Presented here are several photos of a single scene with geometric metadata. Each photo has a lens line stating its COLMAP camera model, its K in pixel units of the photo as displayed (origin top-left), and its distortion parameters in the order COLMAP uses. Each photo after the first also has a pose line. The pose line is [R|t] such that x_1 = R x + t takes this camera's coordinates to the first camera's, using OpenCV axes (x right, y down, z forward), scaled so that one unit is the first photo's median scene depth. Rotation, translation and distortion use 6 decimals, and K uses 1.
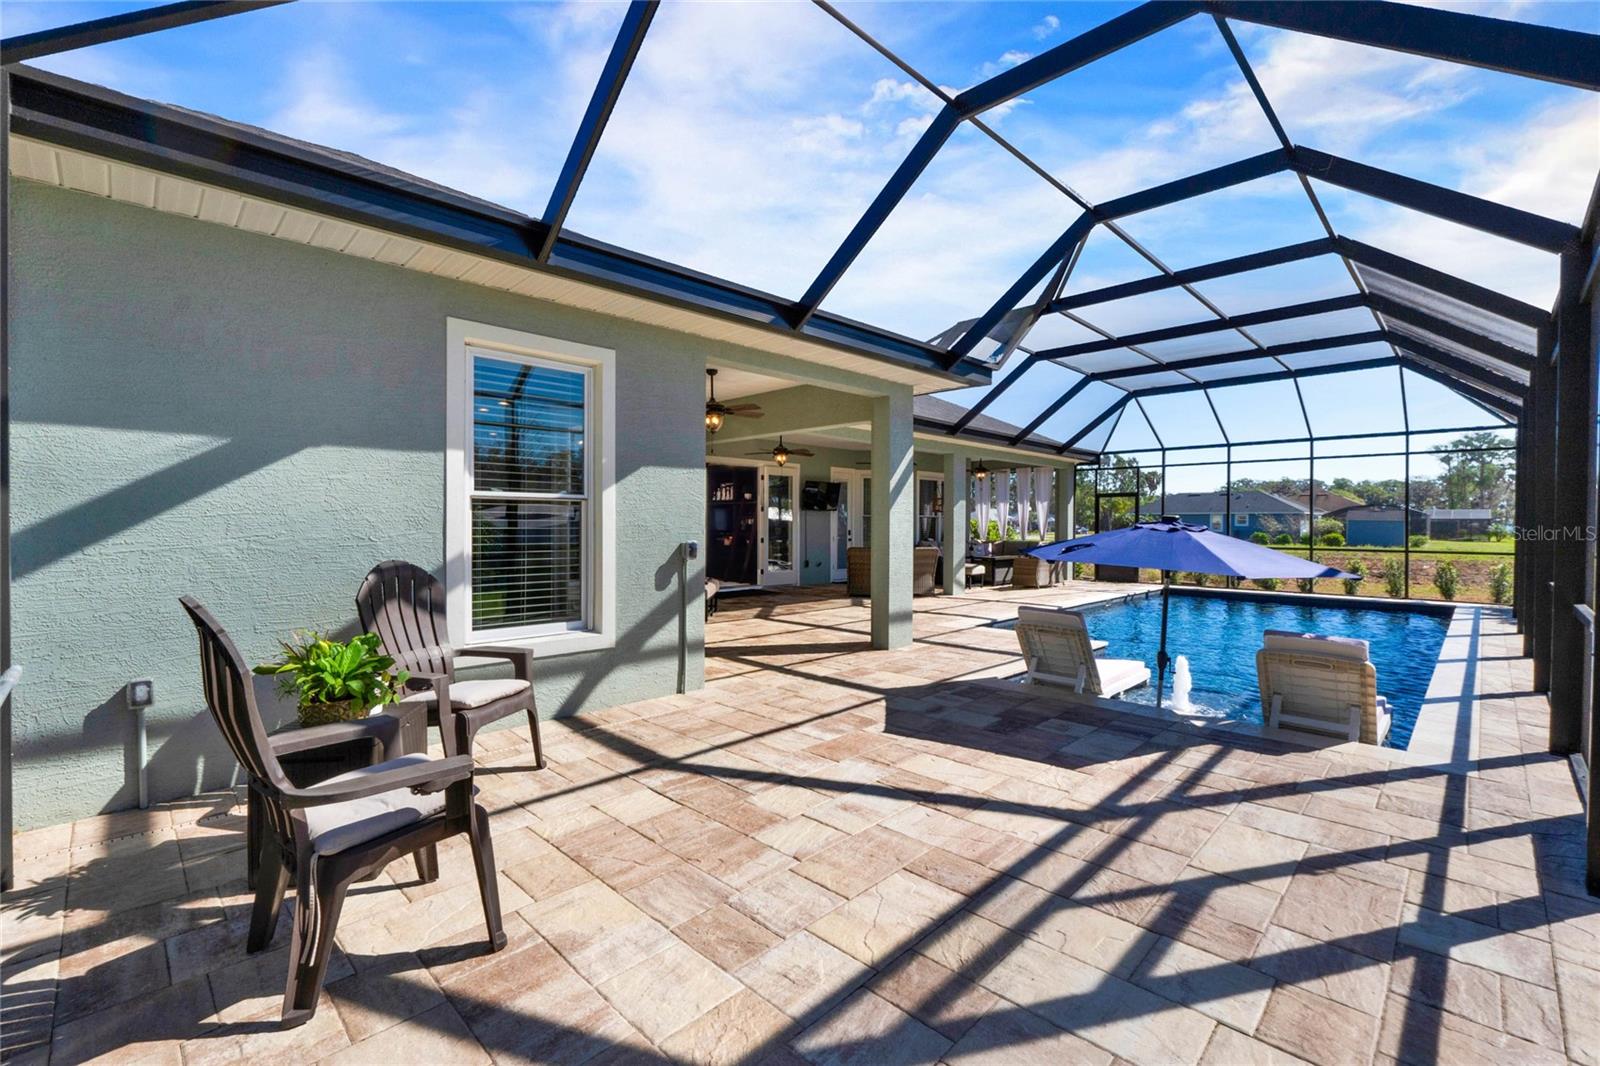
lens RADIAL K [[674.4, 0, 799.8], [0, 674.4, 526.7], [0, 0, 1]] dist [0.013532, 0.000006]
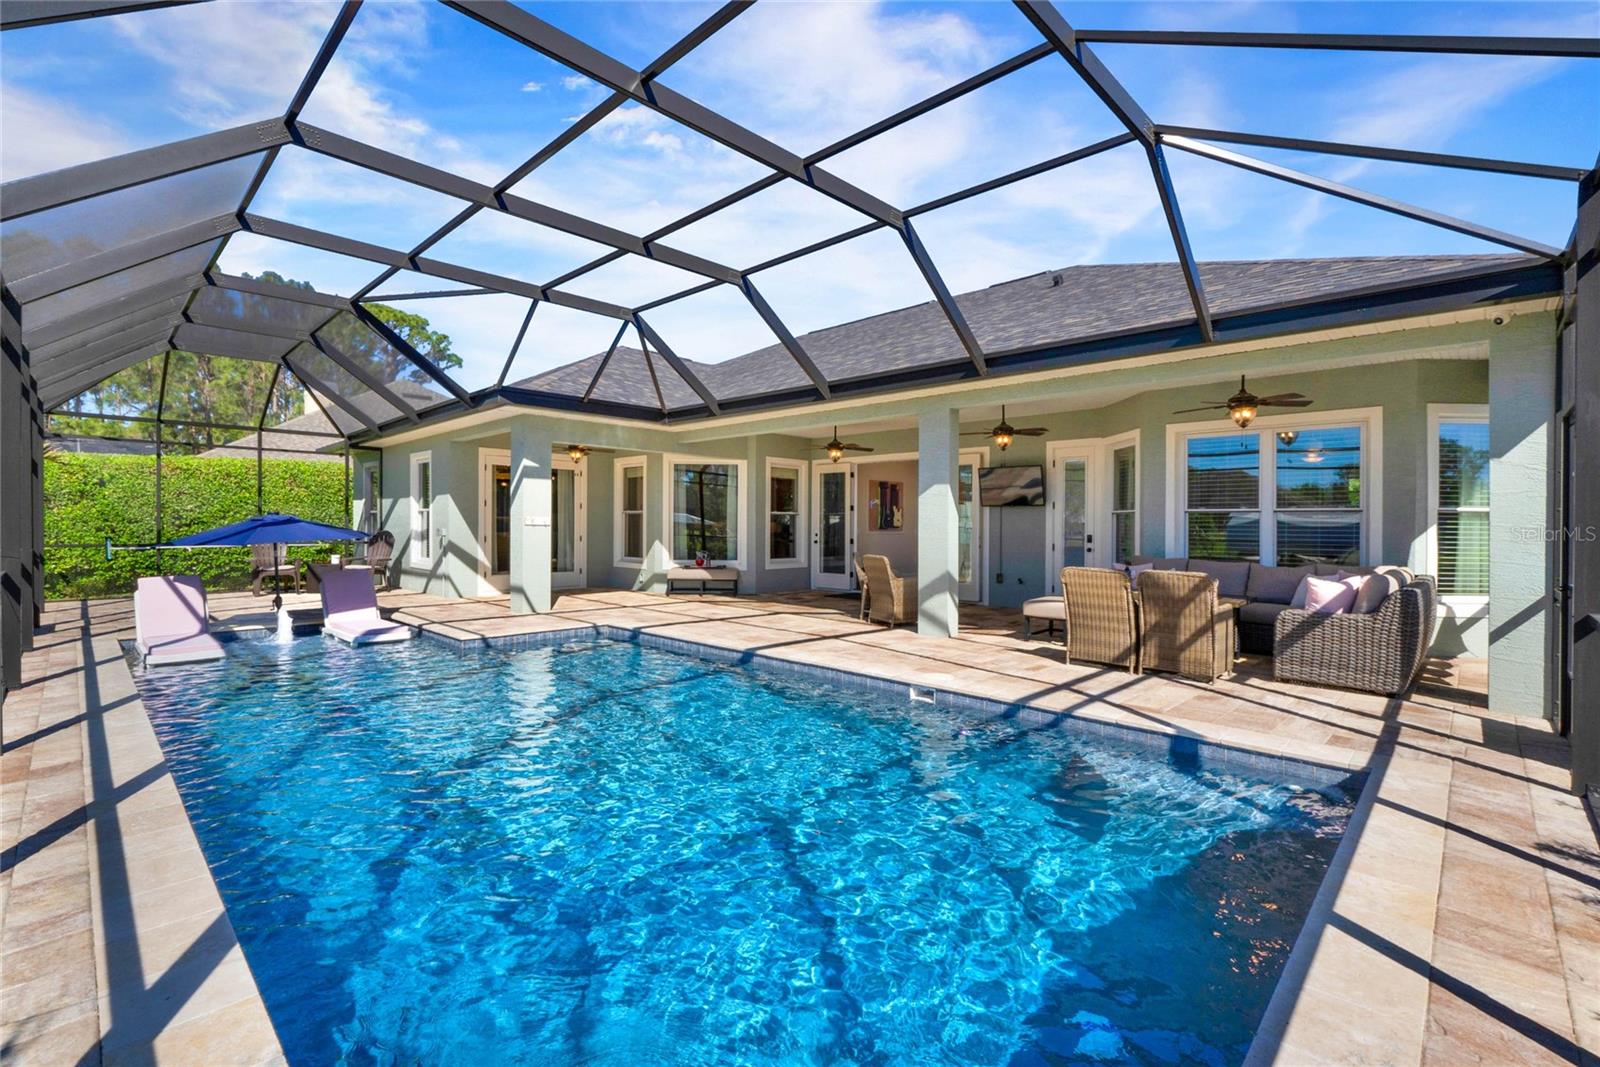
lens RADIAL K [[685.8, 0, 804.3], [0, 685.8, 529.3], [0, 0, 1]] dist [0.001059, -0.000869]
pose [[0.036974, 0.002866, -0.999312, 0.930566], [-0.013652, 0.999904, 0.002363, 0.002368], [0.999223, 0.013555, 0.037010, 0.923716]]
